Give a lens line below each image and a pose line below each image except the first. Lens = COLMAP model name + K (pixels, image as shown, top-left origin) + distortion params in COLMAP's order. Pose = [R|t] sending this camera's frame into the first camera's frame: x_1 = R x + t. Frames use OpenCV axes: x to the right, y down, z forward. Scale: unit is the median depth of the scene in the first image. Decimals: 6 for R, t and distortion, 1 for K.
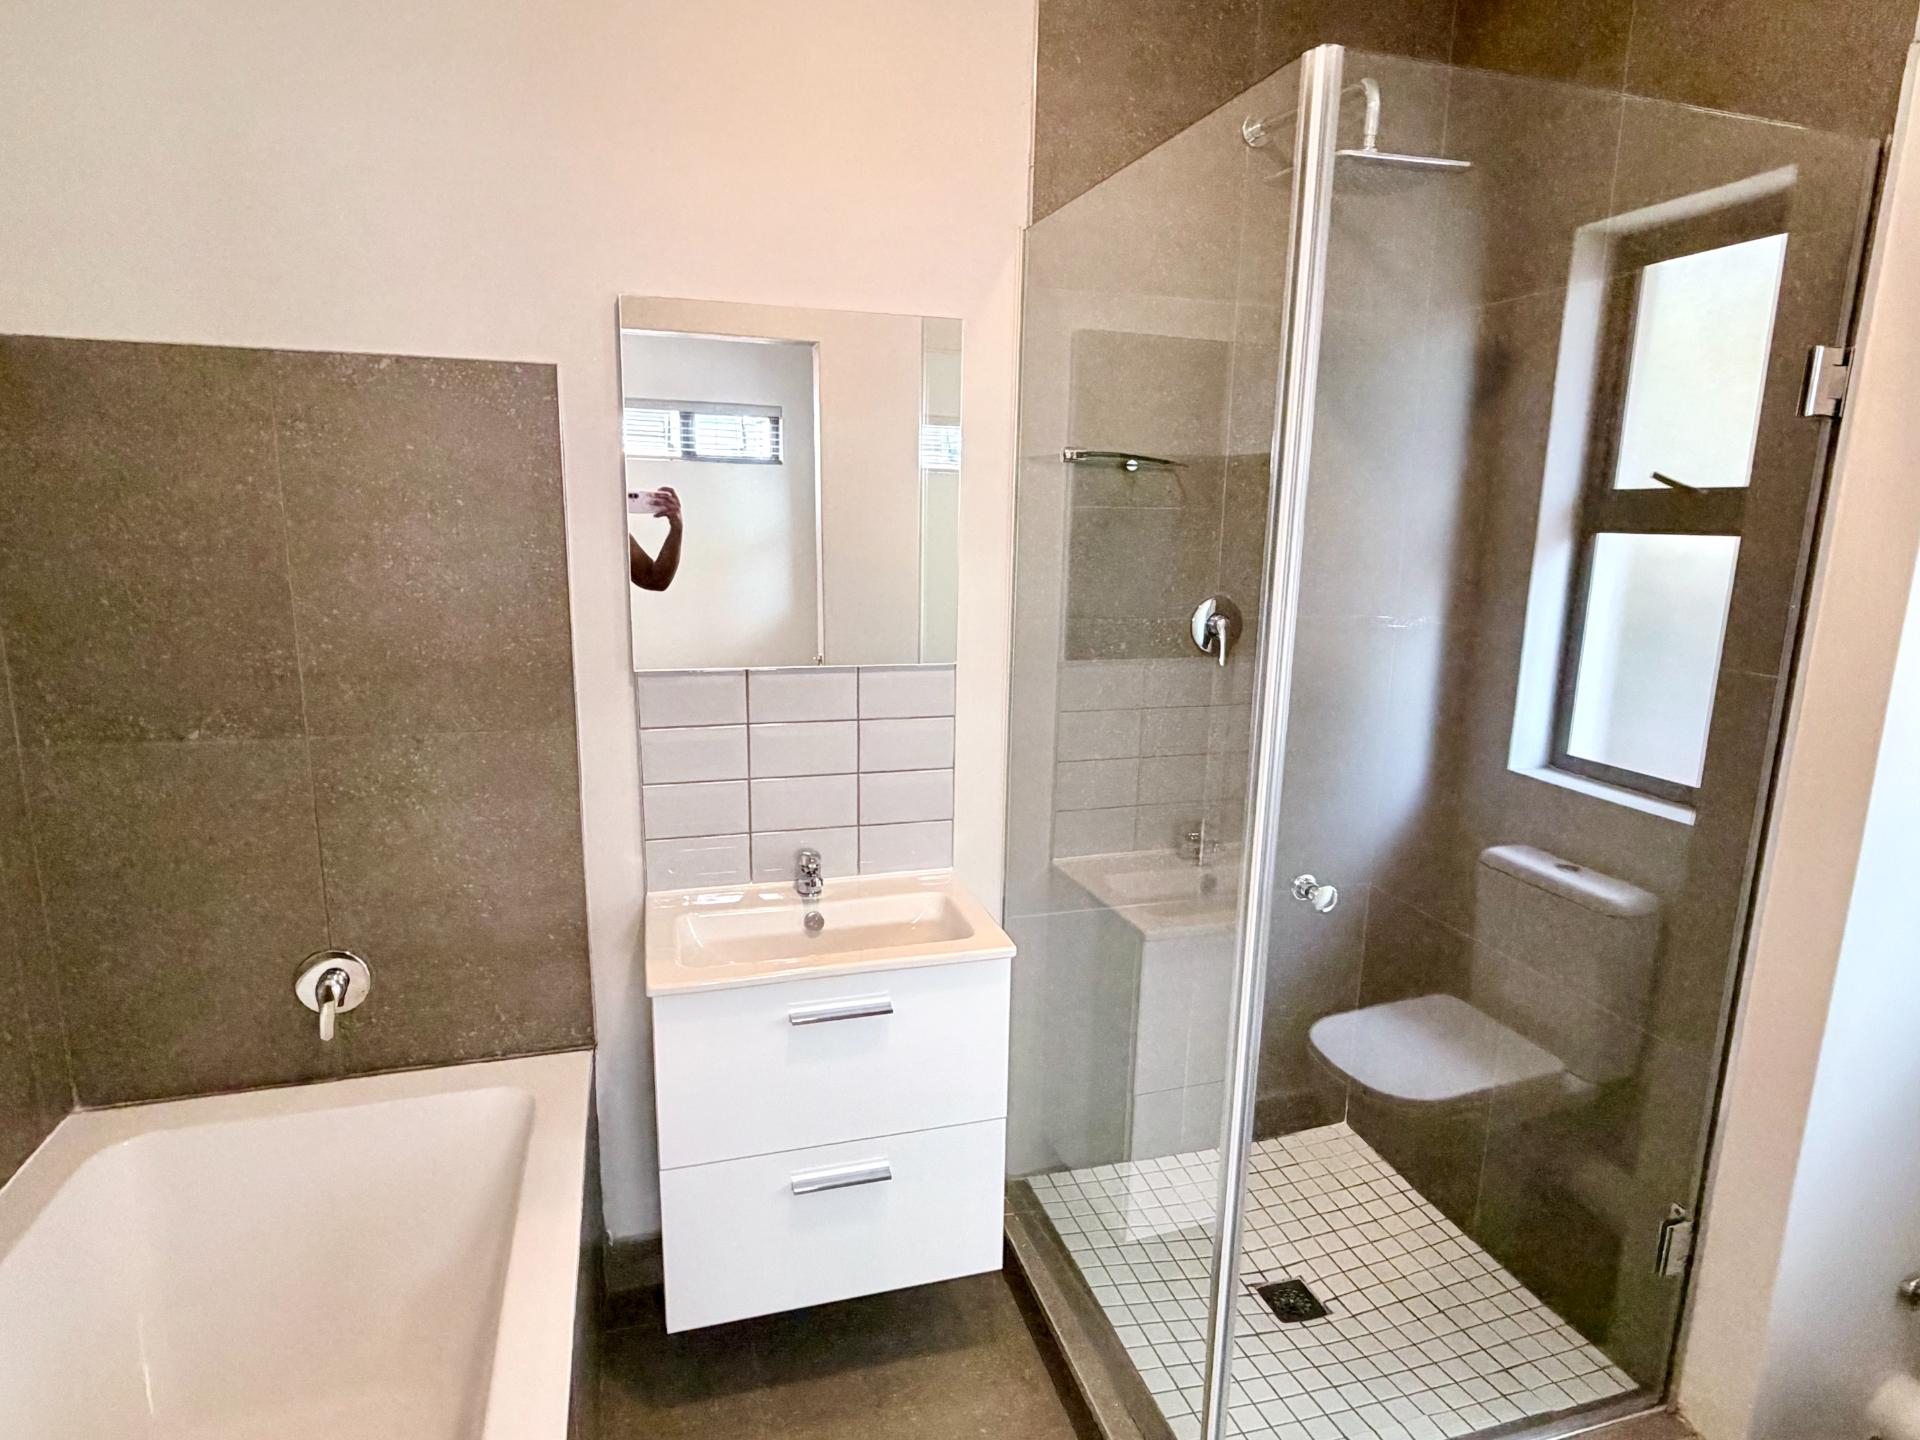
lens RADIAL K [[1089.4, 0, 965.8], [0, 1089.4, 720.5], [0, 0, 1]] dist [0.001339, -0.000257]
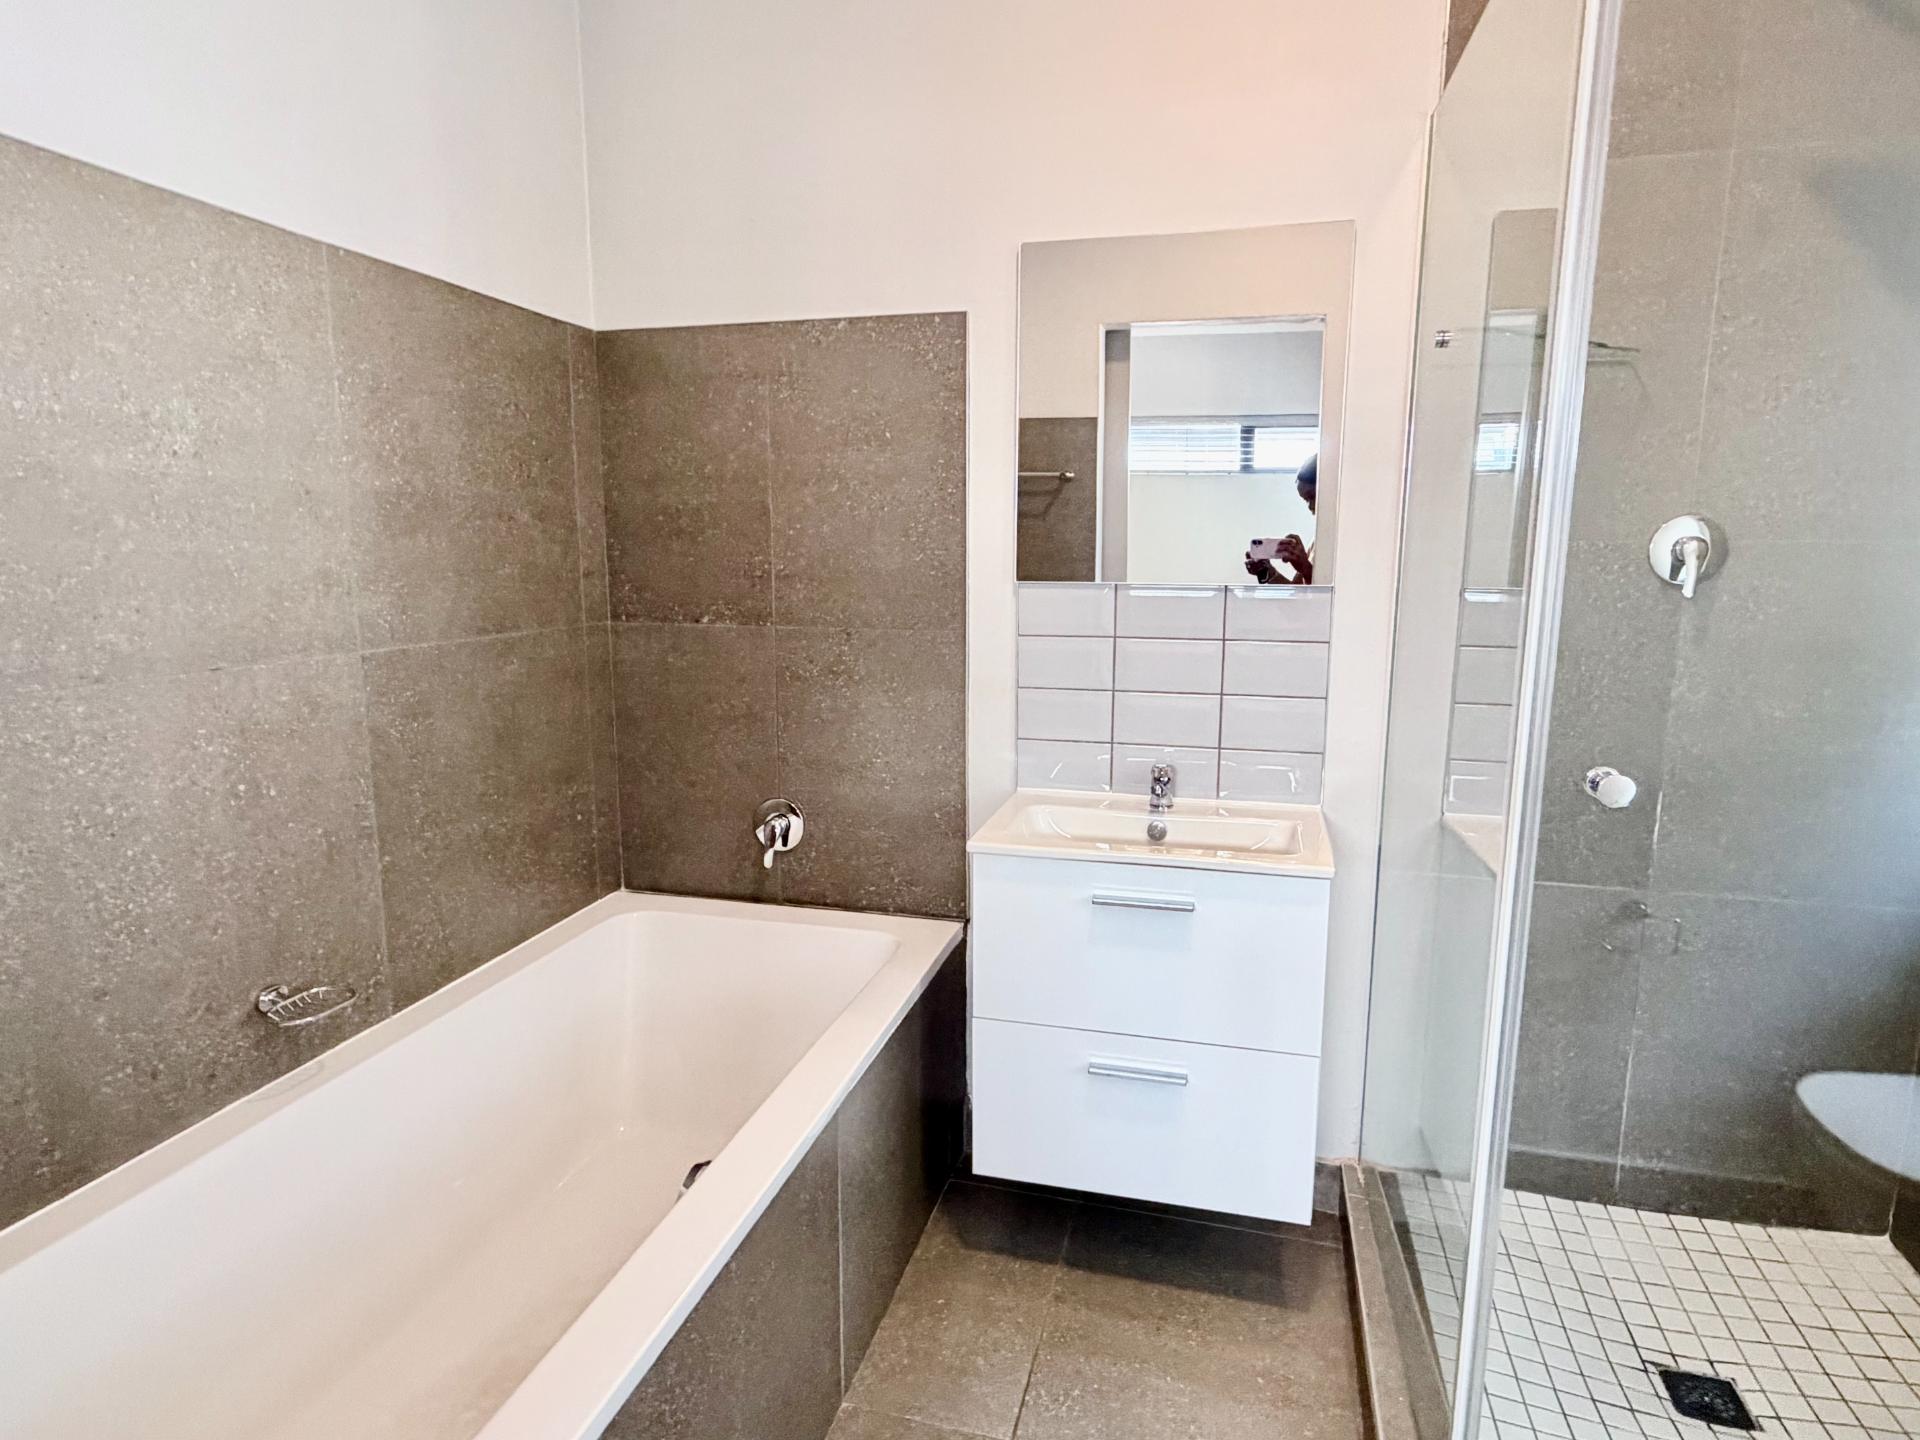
lens RADIAL K [[1089.4, 0, 961.7], [0, 1089.4, 725.6], [0, 0, 1]] dist [0.001339, -0.000257]
pose [[0.848652, 0.068436, -0.524506, 0.237922], [-0.089780, 0.995844, -0.015330, 0.120318], [0.521277, 0.060100, 0.851269, 0.031514]]
